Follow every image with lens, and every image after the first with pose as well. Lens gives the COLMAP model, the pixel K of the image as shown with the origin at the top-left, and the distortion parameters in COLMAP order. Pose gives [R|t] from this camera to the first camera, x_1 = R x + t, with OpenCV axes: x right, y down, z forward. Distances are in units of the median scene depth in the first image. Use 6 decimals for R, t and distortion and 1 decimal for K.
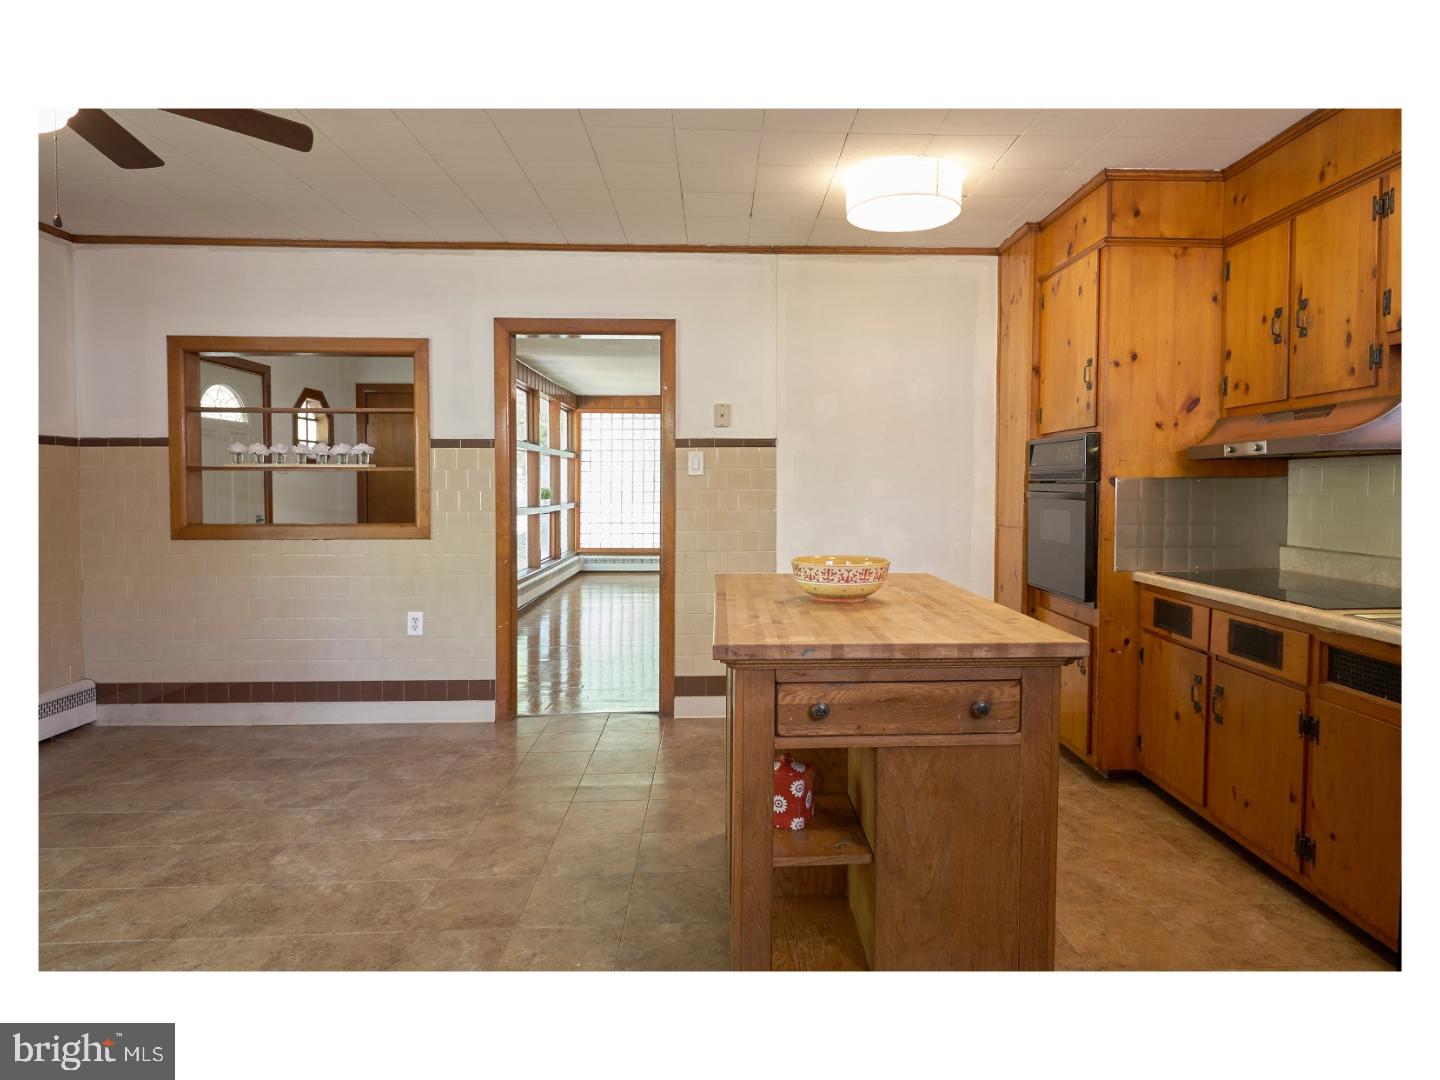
lens RADIAL K [[912.6, 0, 720.5], [0, 912.6, 504.3], [0, 0, 1]] dist [-0.002050, 0.002252]
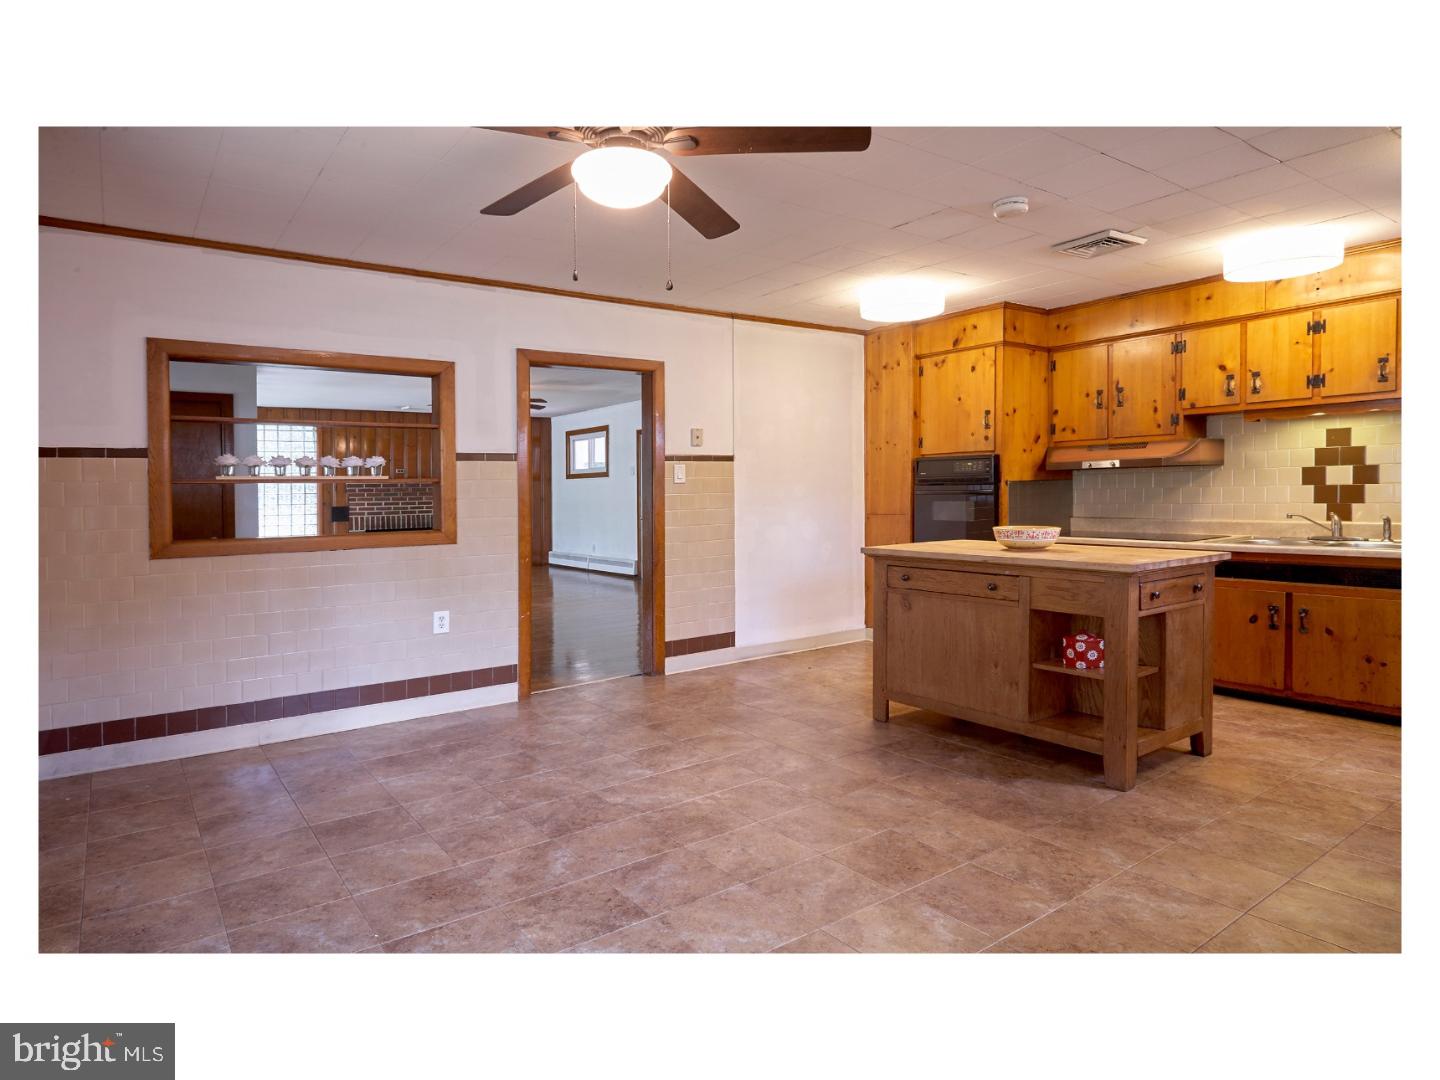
lens RADIAL K [[814.5, 0, 719.4], [0, 814.5, 493.3], [0, 0, 1]] dist [0.001795, 0.000085]
pose [[0.845313, -0.017330, 0.533990, -0.790839], [0.028759, 0.999501, -0.013088, -0.000919], [-0.533496, 0.026421, 0.845390, -0.003844]]
